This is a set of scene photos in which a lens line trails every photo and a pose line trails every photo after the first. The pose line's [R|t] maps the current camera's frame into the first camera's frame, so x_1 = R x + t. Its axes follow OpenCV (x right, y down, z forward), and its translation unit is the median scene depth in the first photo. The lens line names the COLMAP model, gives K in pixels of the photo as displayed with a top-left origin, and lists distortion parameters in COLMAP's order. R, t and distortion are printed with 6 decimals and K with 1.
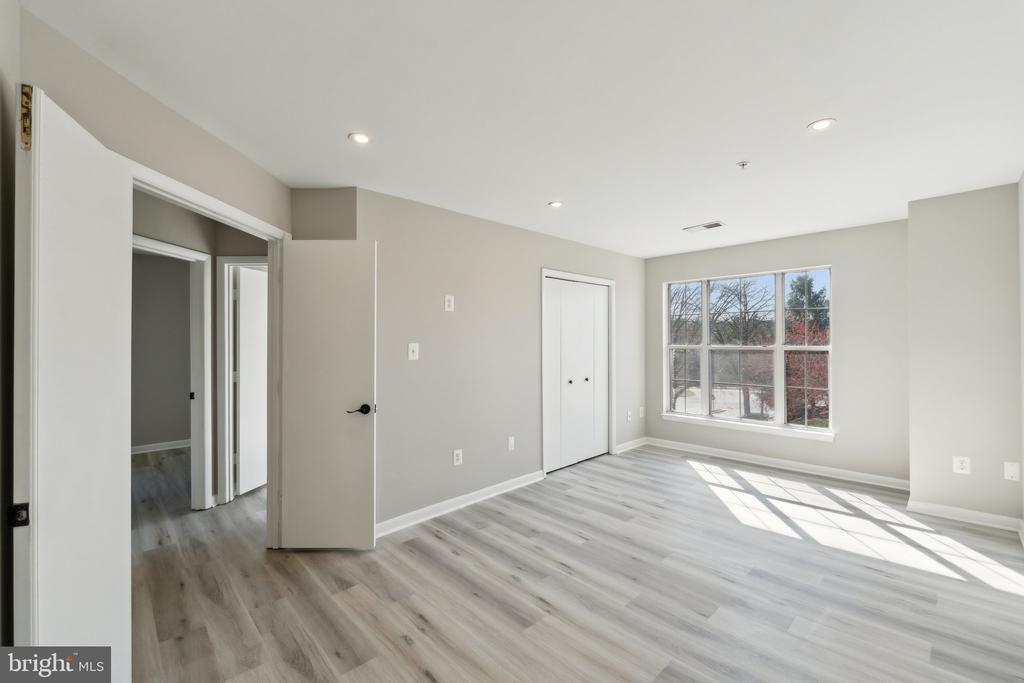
lens RADIAL K [[428.6, 0, 512.0], [0, 428.6, 339.0], [0, 0, 1]] dist [-0.010116, 0.000330]
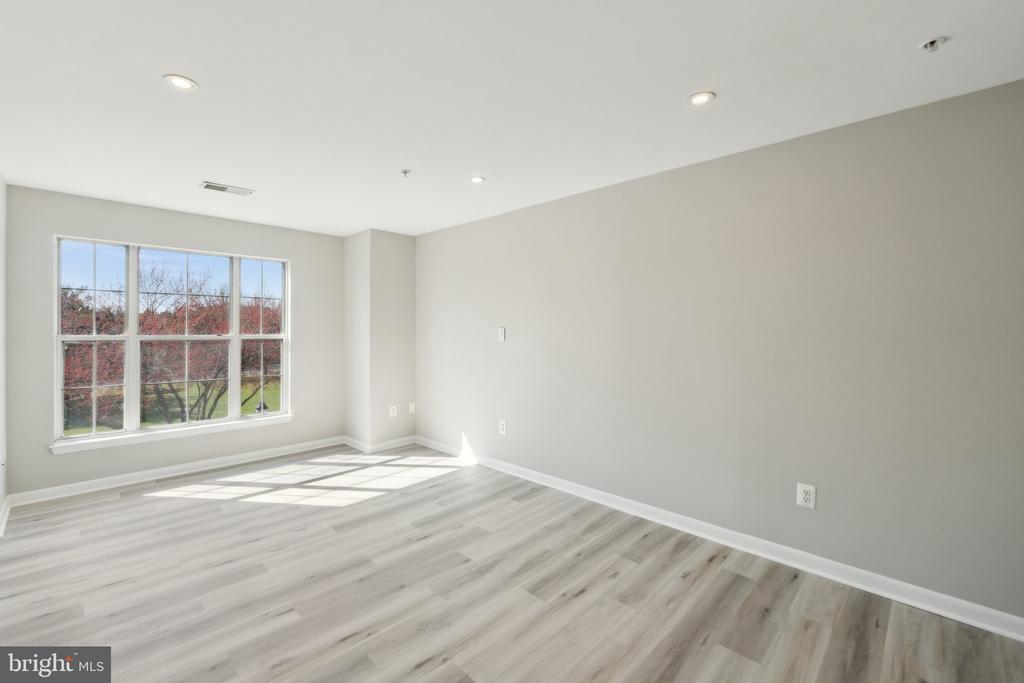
lens RADIAL K [[428.6, 0, 513.5], [0, 428.6, 340.8], [0, 0, 1]] dist [-0.010116, 0.000330]
pose [[-0.032130, -0.019256, 0.999298, -0.455360], [-0.008293, 0.999785, 0.018999, 0.008484], [-0.999449, -0.007676, -0.032282, 0.570465]]
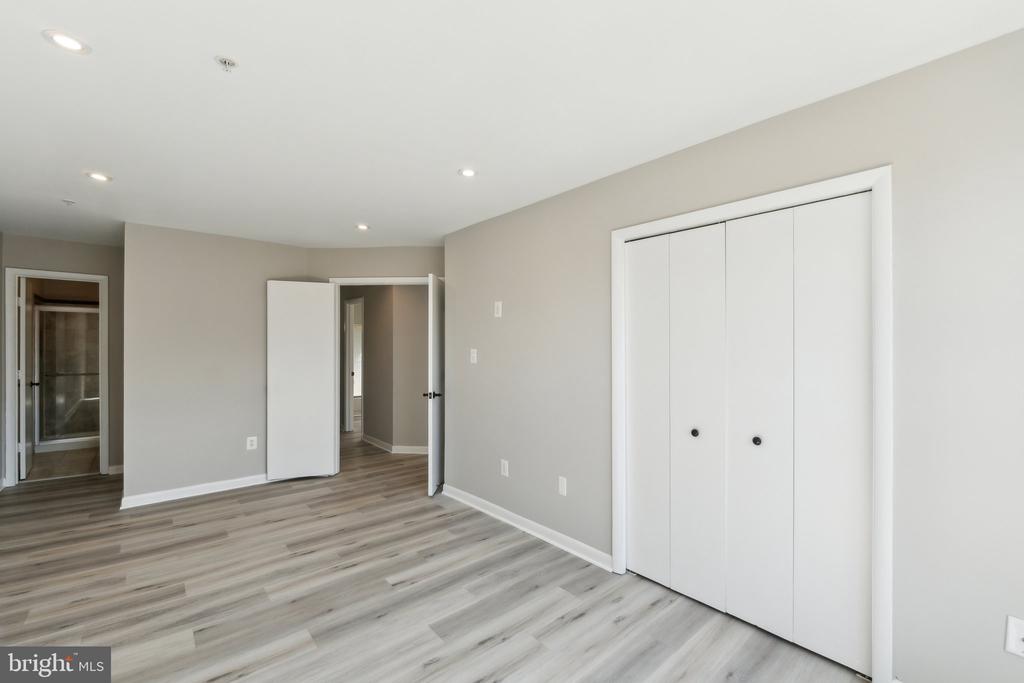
lens RADIAL K [[428.6, 0, 512.0], [0, 428.6, 342.5], [0, 0, 1]] dist [-0.010116, 0.000330]
pose [[-0.051576, -0.001532, -0.998668, 0.865249], [0.004325, 0.999989, -0.001758, -0.004934], [0.998660, -0.004410, -0.051568, 1.102736]]
